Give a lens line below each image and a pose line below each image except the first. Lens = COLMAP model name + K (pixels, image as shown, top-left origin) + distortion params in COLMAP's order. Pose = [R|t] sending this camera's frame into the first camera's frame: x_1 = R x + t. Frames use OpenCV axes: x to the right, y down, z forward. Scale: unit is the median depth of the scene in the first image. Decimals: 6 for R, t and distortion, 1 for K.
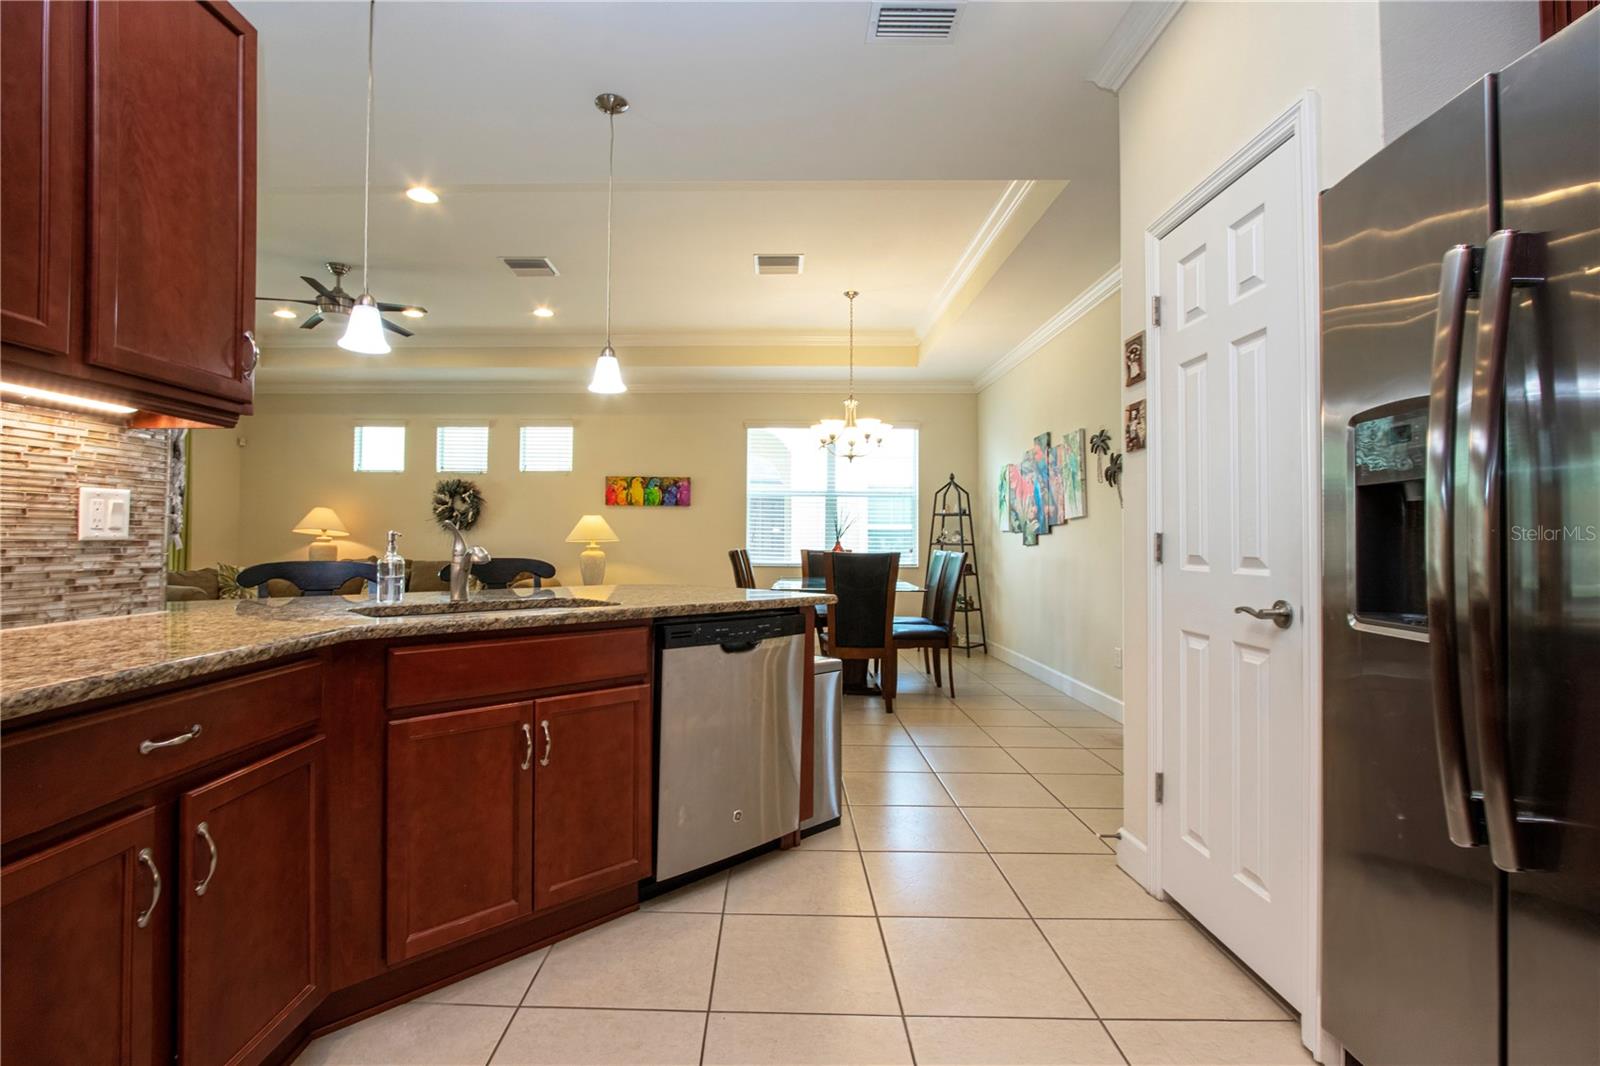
lens RADIAL K [[749.5, 0, 784.3], [0, 749.5, 526.0], [0, 0, 1]] dist [-0.016185, -0.001167]
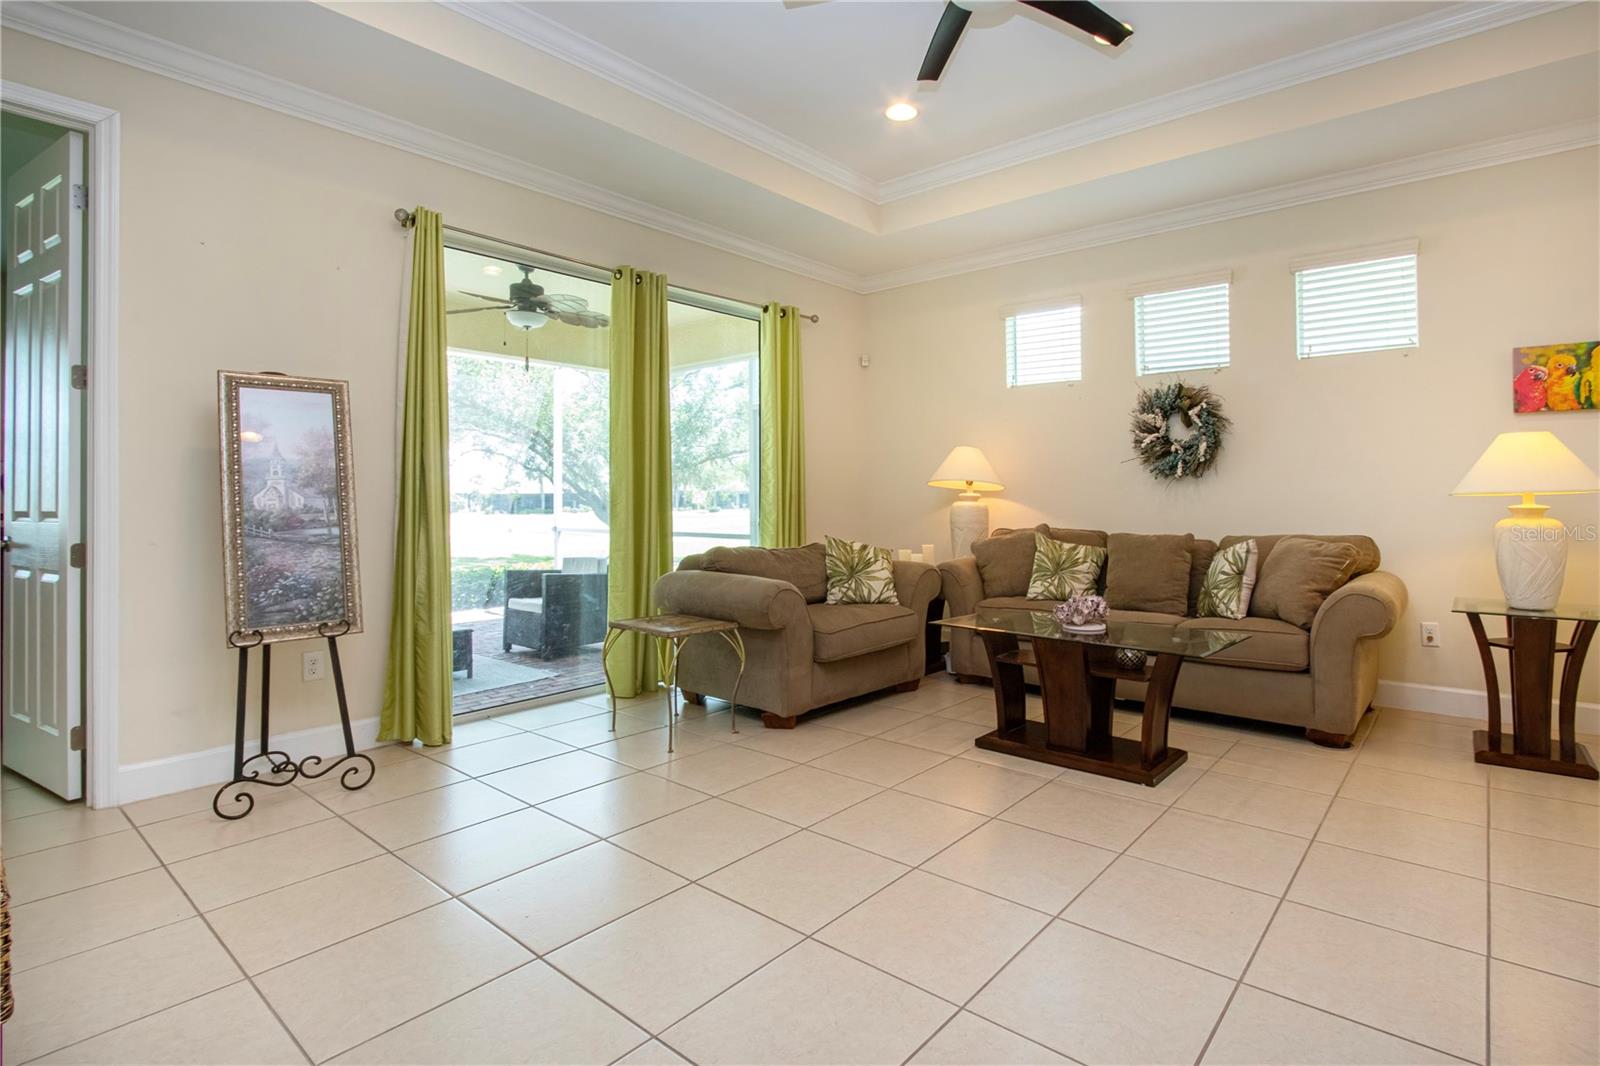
lens RADIAL K [[749.5, 0, 873.8], [0, 749.5, 501.3], [0, 0, 1]] dist [-0.016185, -0.001167]
pose [[0.791339, -0.005530, -0.611352, -0.962000], [0.023294, 0.999506, 0.021111, 0.023774], [0.610933, -0.030947, 0.791077, 1.473735]]
